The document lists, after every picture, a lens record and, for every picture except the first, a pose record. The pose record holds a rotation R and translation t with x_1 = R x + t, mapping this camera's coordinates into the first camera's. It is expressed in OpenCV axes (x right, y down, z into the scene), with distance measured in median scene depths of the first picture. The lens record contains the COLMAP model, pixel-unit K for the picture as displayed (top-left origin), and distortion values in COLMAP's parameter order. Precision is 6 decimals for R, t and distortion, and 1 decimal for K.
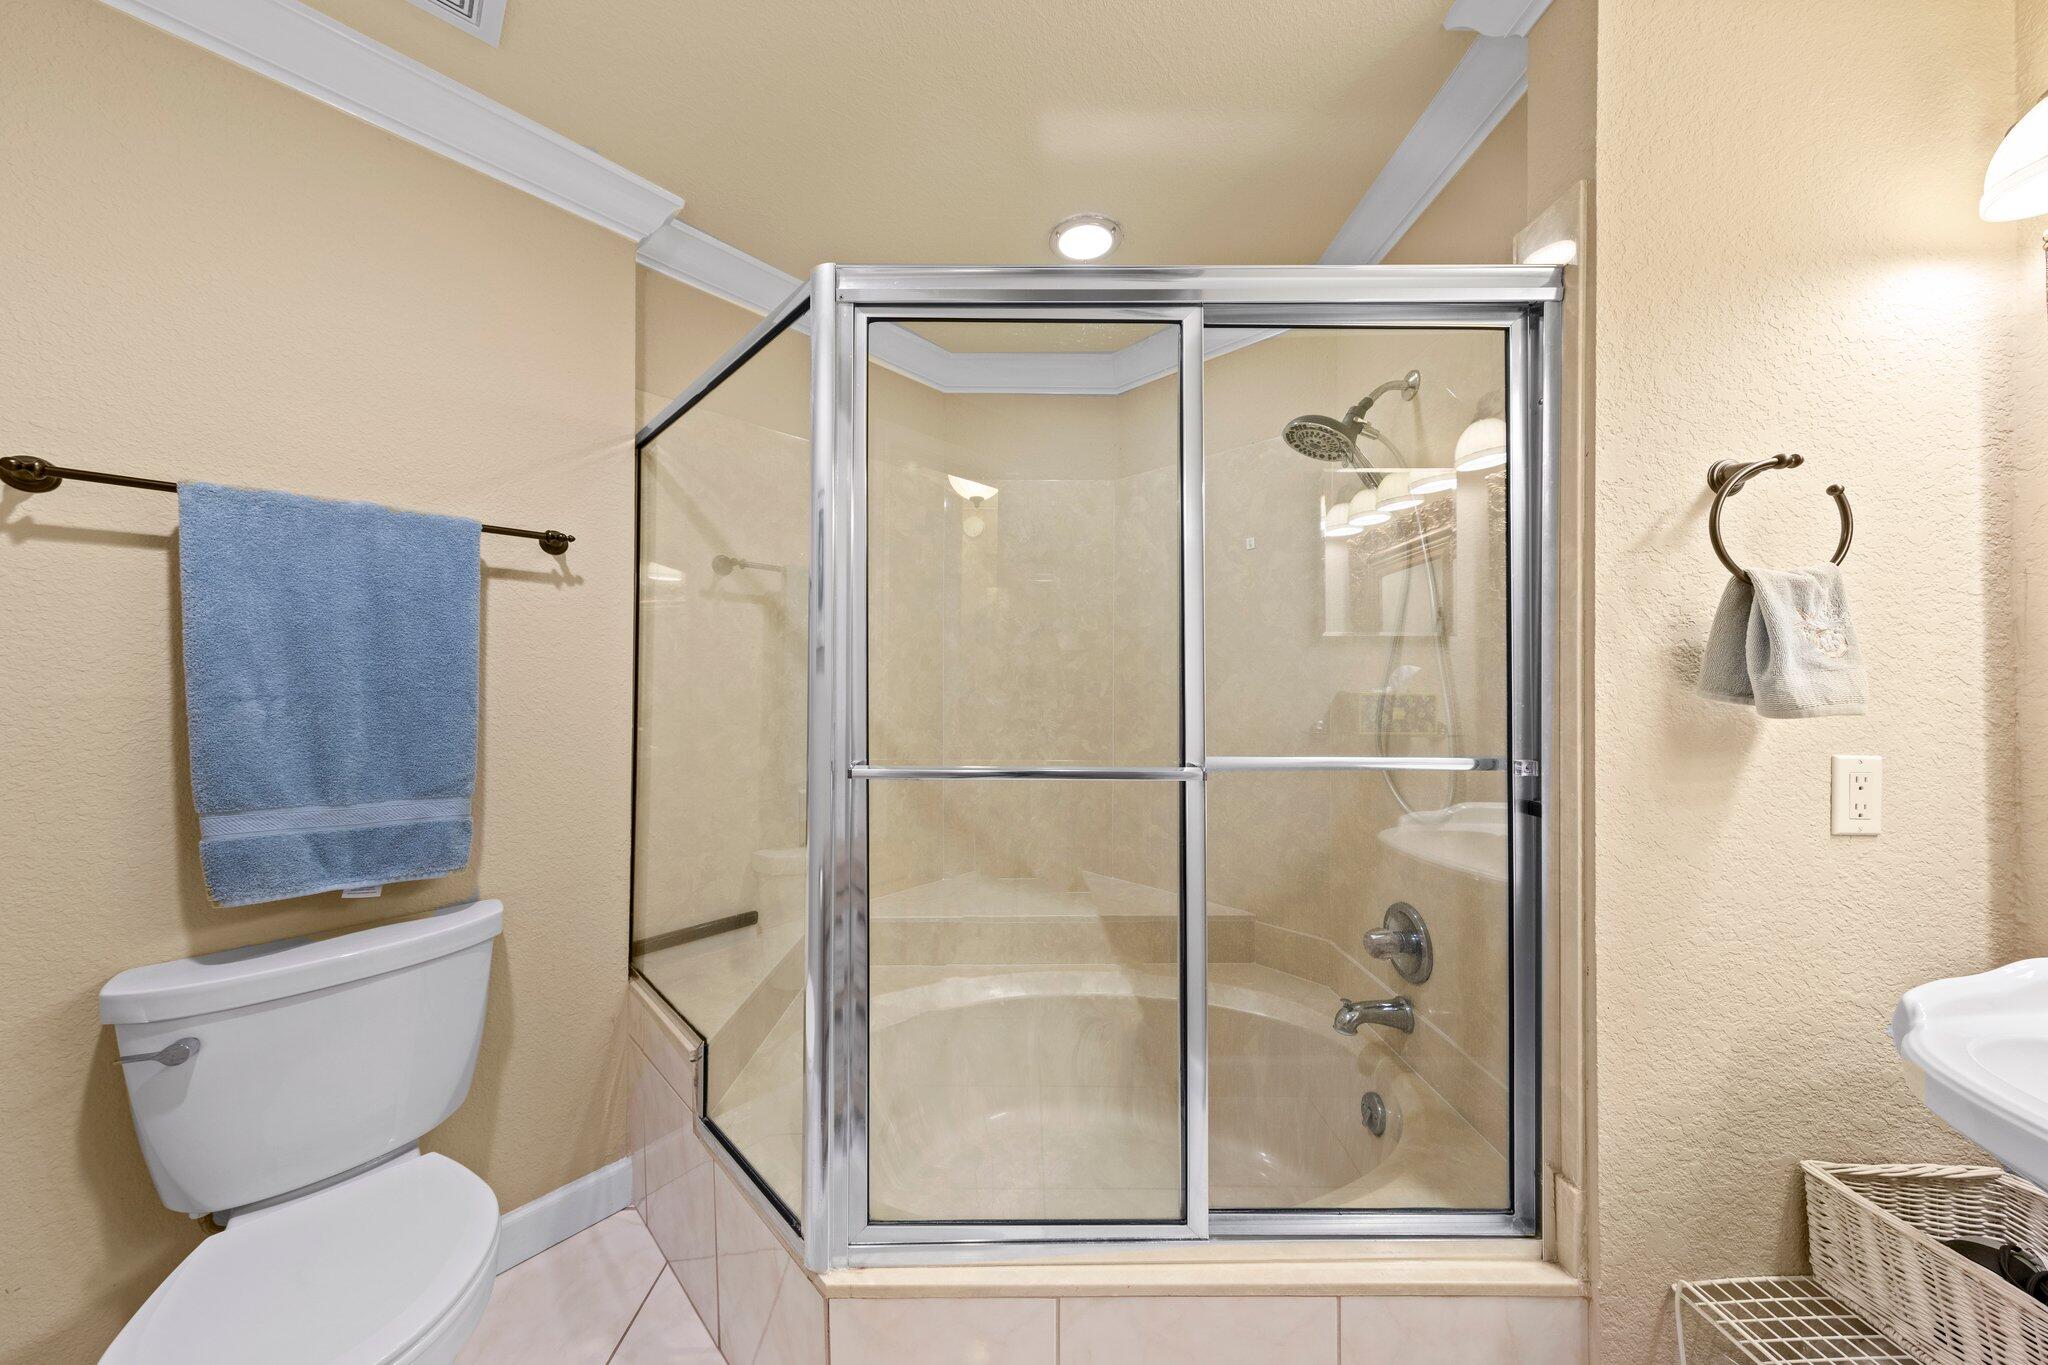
lens RADIAL K [[649.3, 0, 1028.9], [0, 649.3, 680.0], [0, 0, 1]] dist [0.009970, -0.001363]
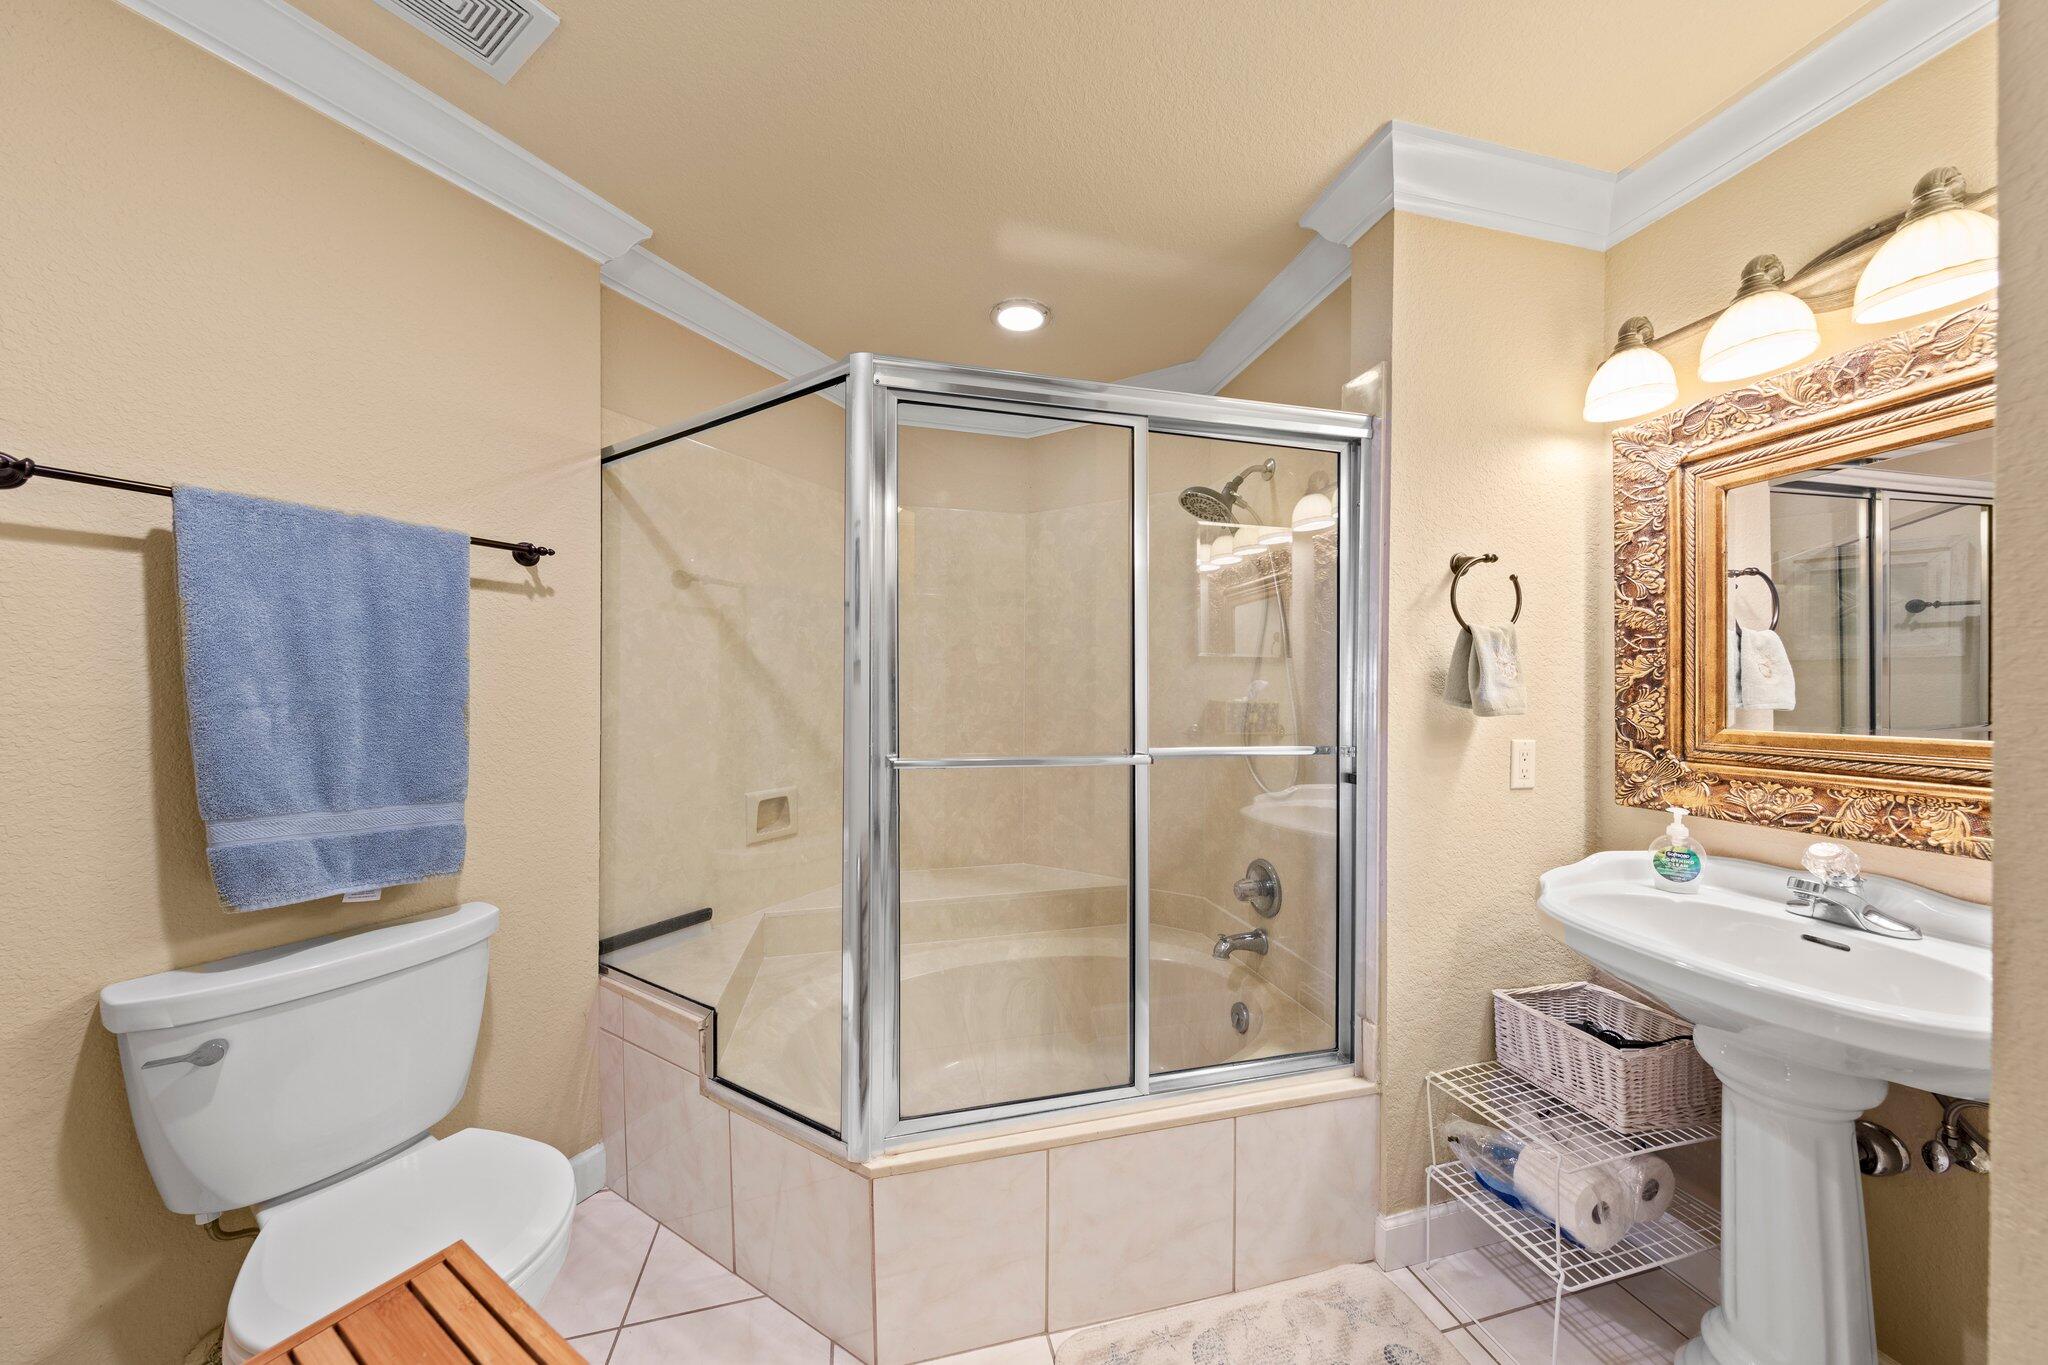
lens RADIAL K [[649.3, 0, 1037.2], [0, 649.3, 696.0], [0, 0, 1]] dist [0.009970, -0.001363]
pose [[0.971915, 0.002368, 0.235318, -0.276871], [-0.004736, 0.999944, 0.009501, -0.002447], [-0.235283, -0.010348, 0.971872, -0.272975]]
